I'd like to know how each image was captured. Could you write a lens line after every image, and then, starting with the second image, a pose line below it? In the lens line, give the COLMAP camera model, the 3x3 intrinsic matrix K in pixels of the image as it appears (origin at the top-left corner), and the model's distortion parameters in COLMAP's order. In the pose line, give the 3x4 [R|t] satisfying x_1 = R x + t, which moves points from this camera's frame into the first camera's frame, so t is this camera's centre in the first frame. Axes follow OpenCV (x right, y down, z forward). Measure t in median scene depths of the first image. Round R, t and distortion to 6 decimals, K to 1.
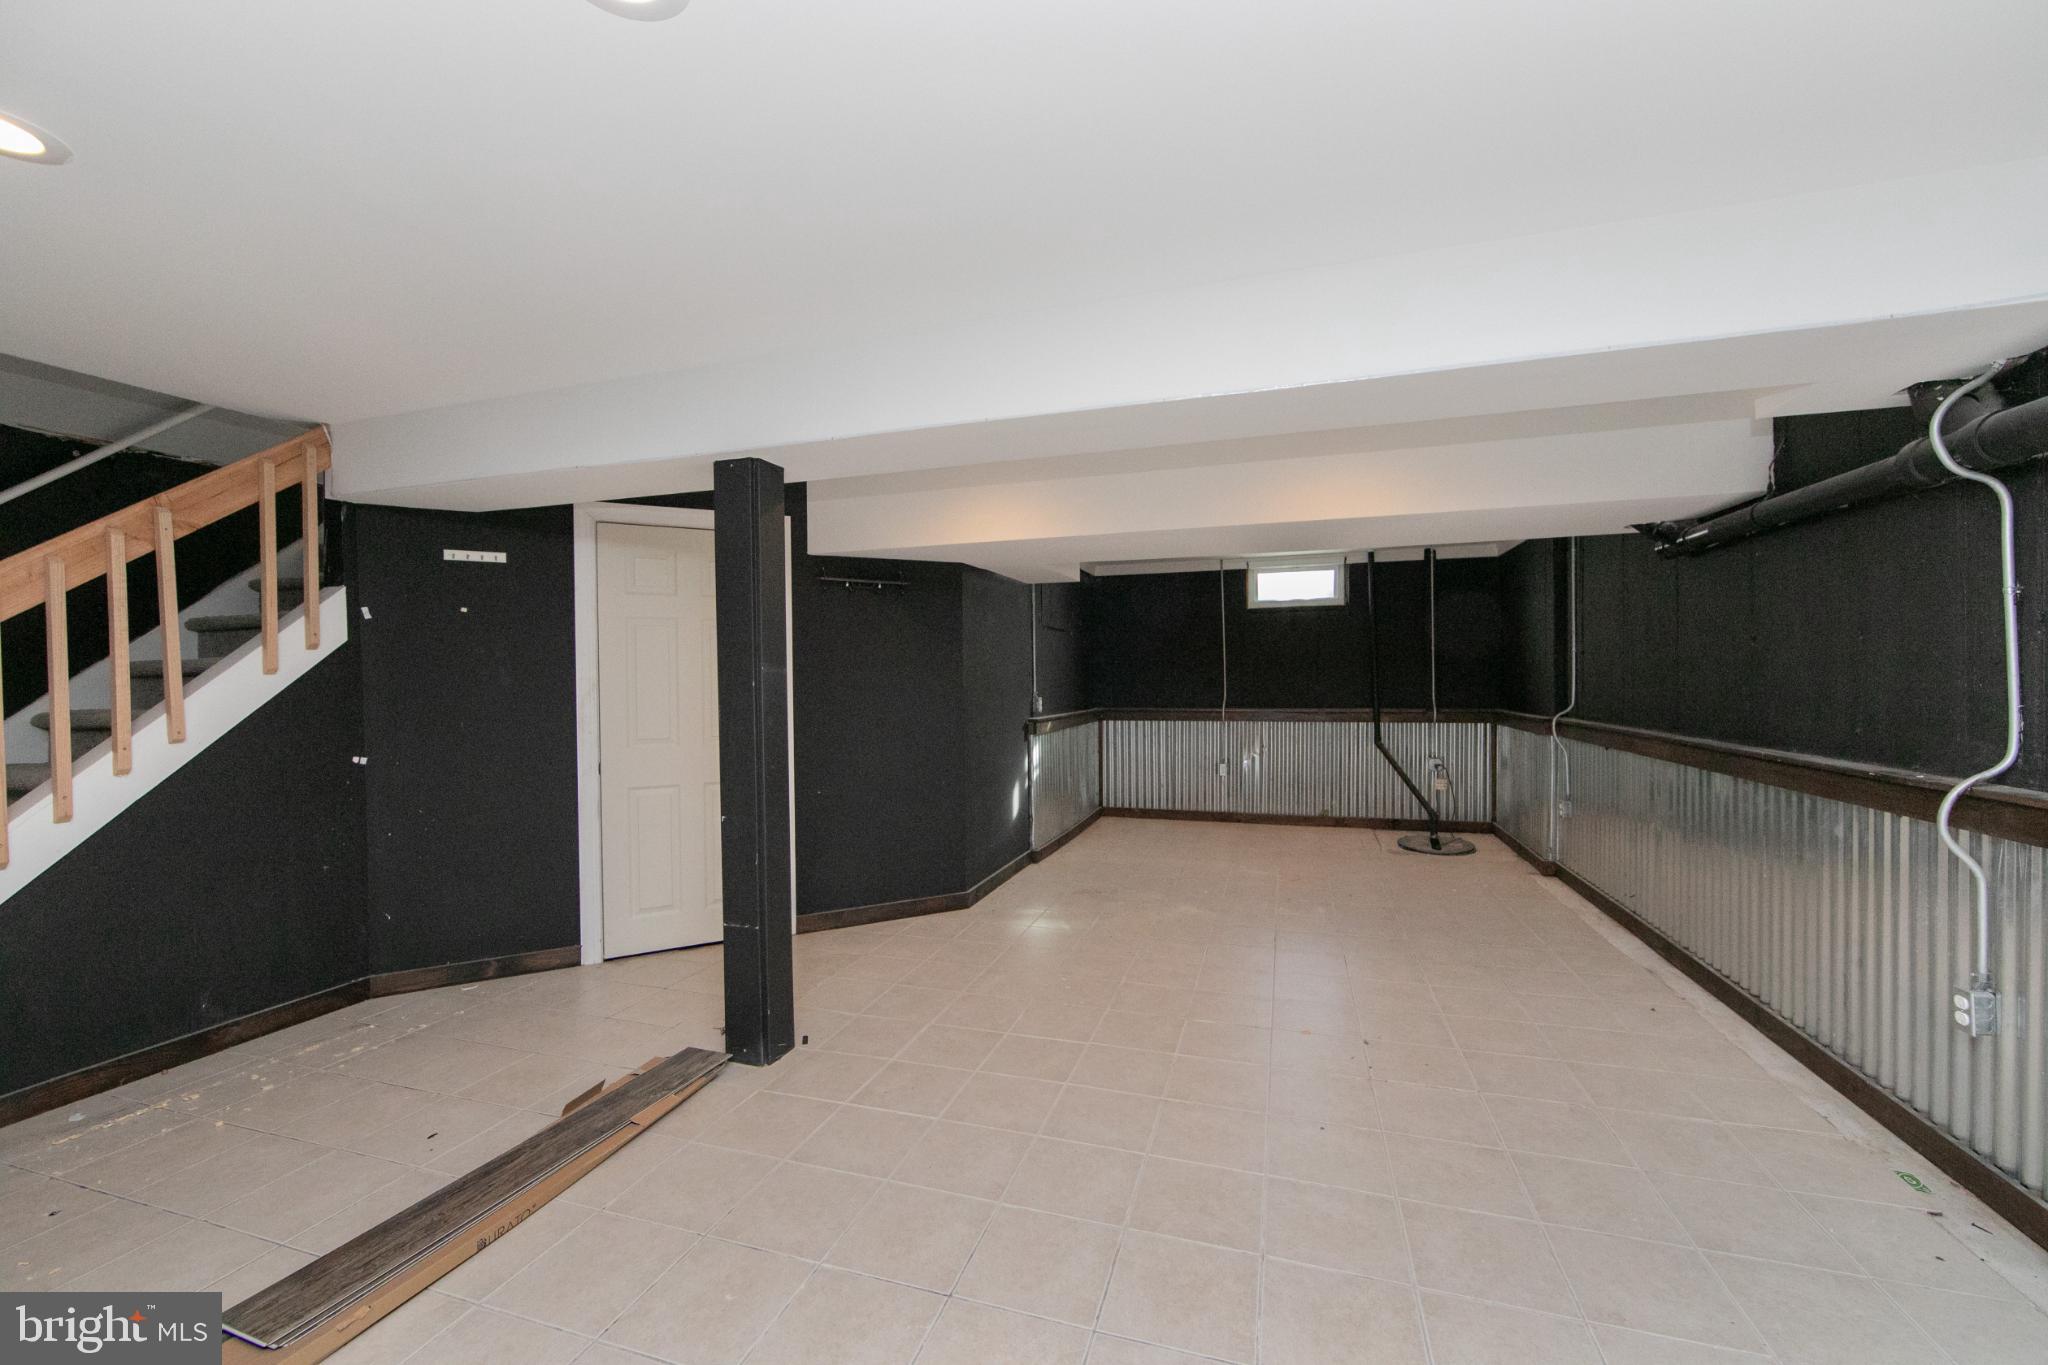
lens RADIAL K [[799.6, 0, 1034.0], [0, 799.6, 682.7], [0, 0, 1]] dist [-0.001280, 0.000212]
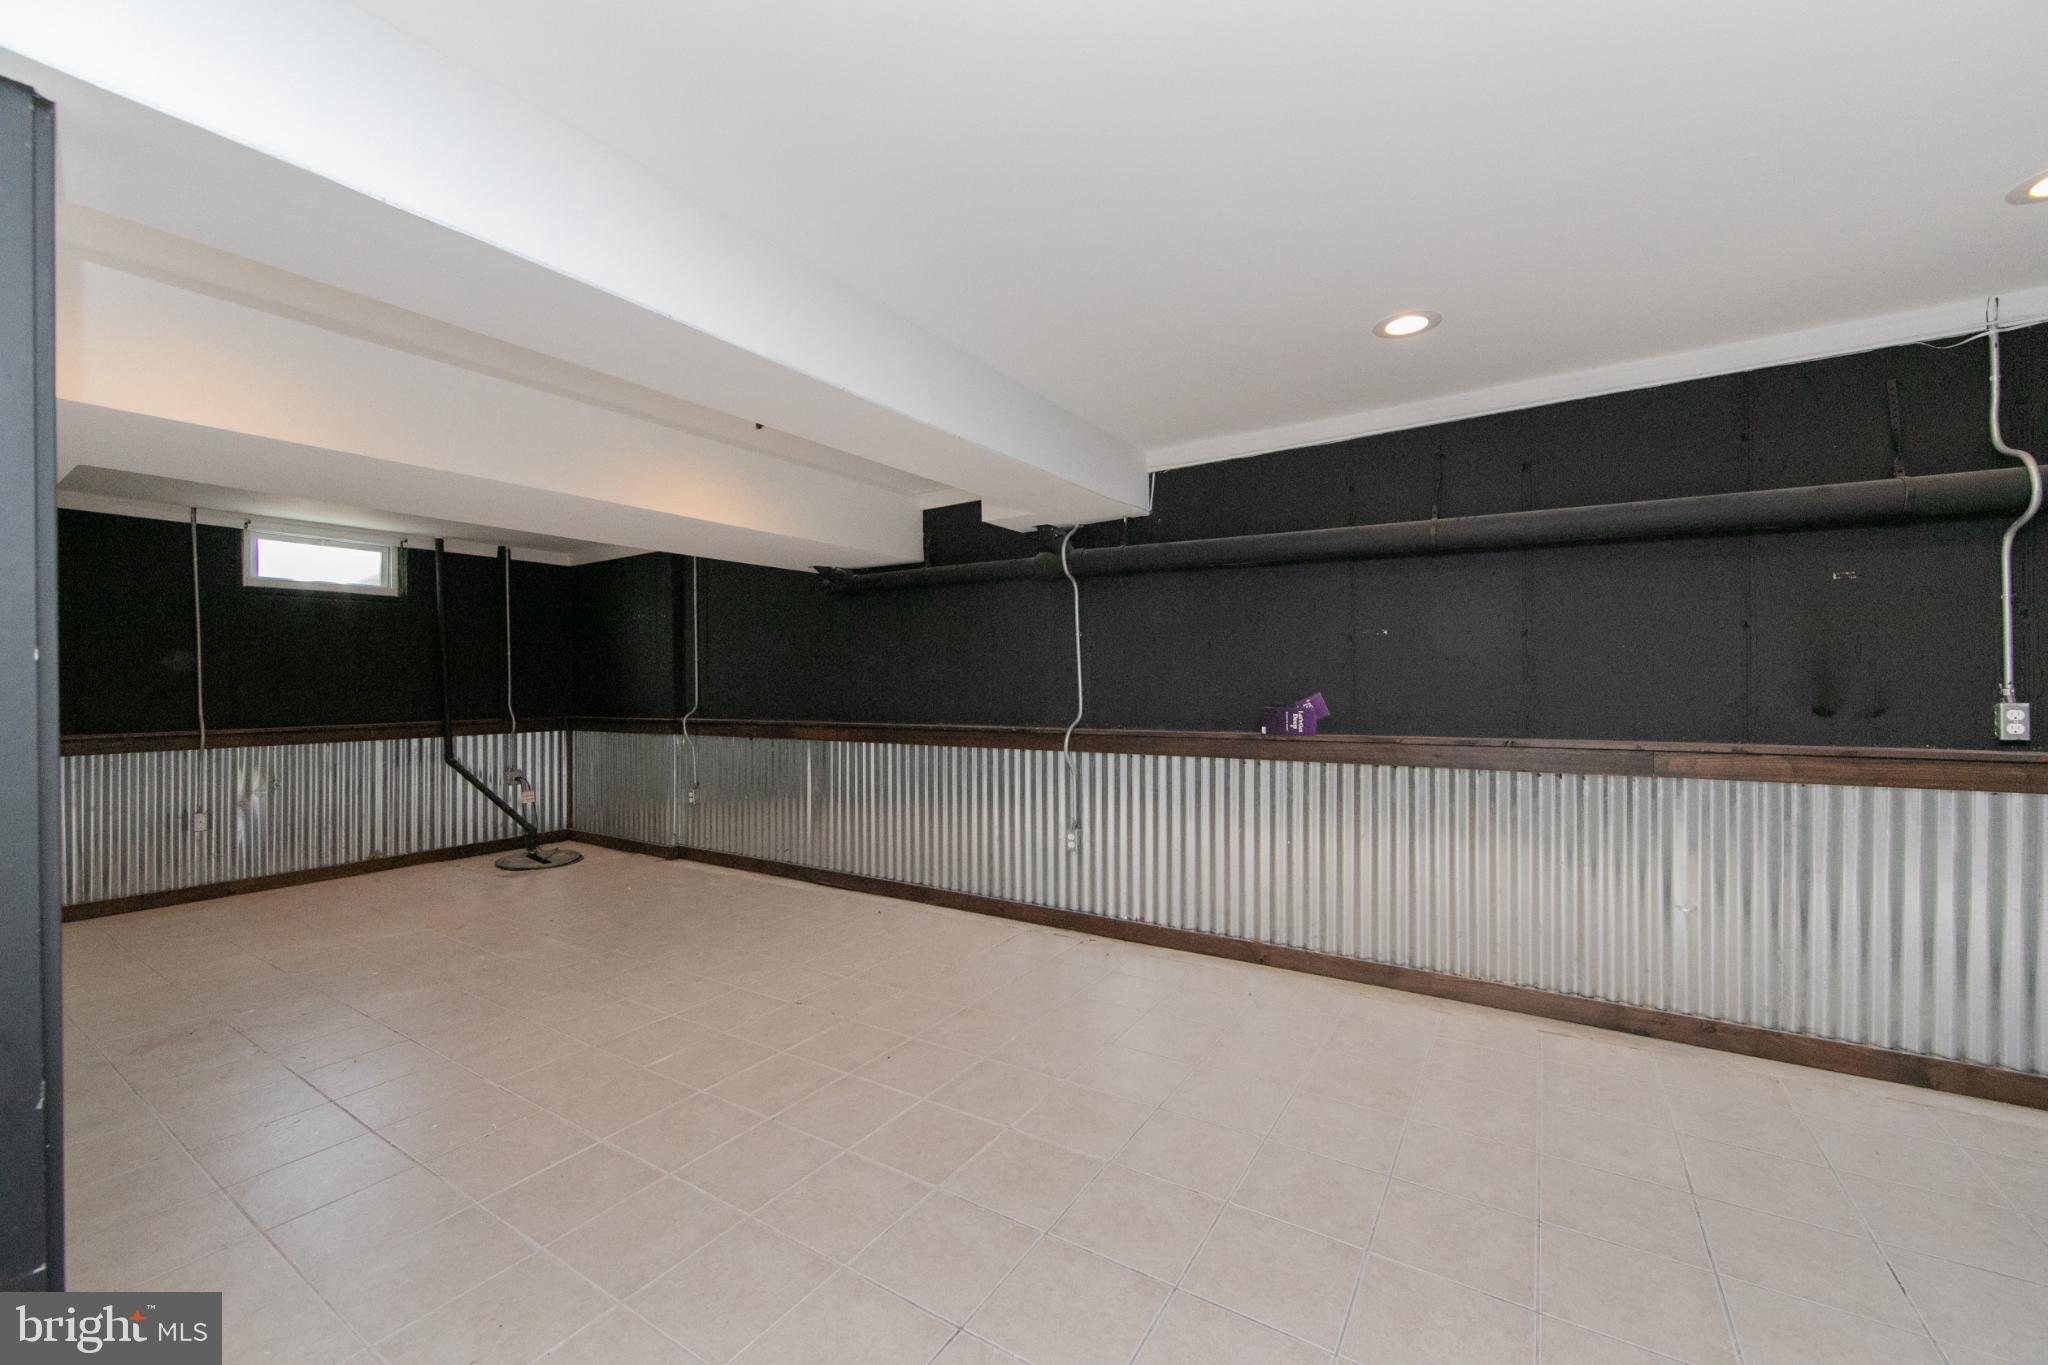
lens RADIAL K [[799.6, 0, 1026.1], [0, 799.6, 686.3], [0, 0, 1]] dist [-0.001280, 0.000212]
pose [[0.266577, 0.004401, 0.963804, -0.285905], [0.012893, 0.999884, -0.008132, 0.012291], [-0.963727, 0.014594, 0.266489, 0.198668]]
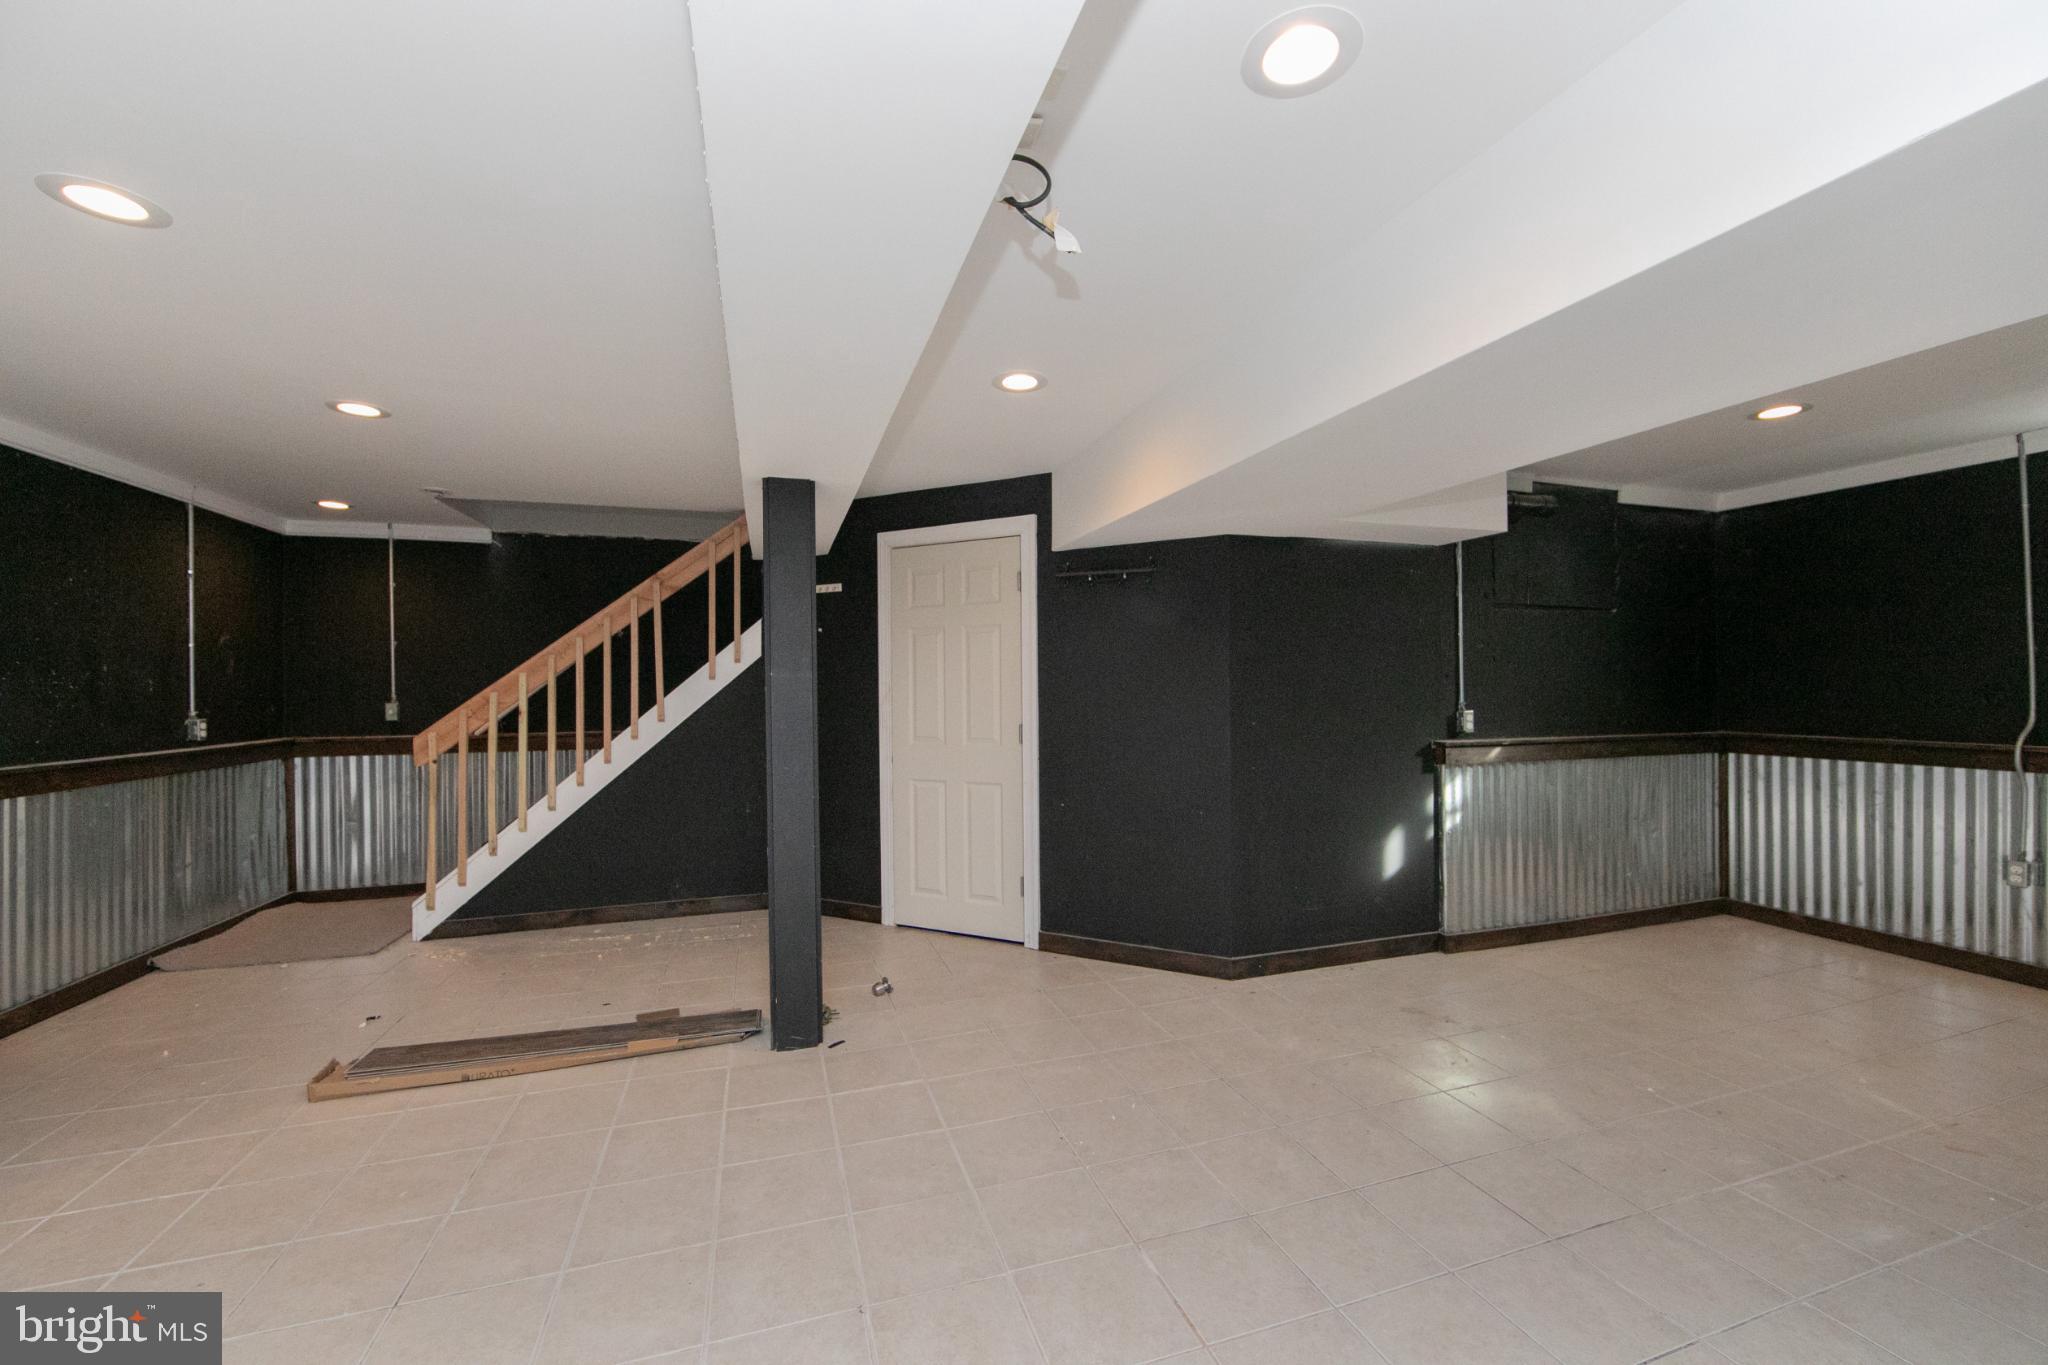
lens RADIAL K [[799.6, 0, 1040.9], [0, 799.6, 678.6], [0, 0, 1]] dist [-0.001280, 0.000212]
pose [[0.595167, -0.003529, -0.803594, 0.346146], [-0.004101, 0.999964, -0.007429, -0.001810], [0.803591, 0.007717, 0.595131, 0.313564]]
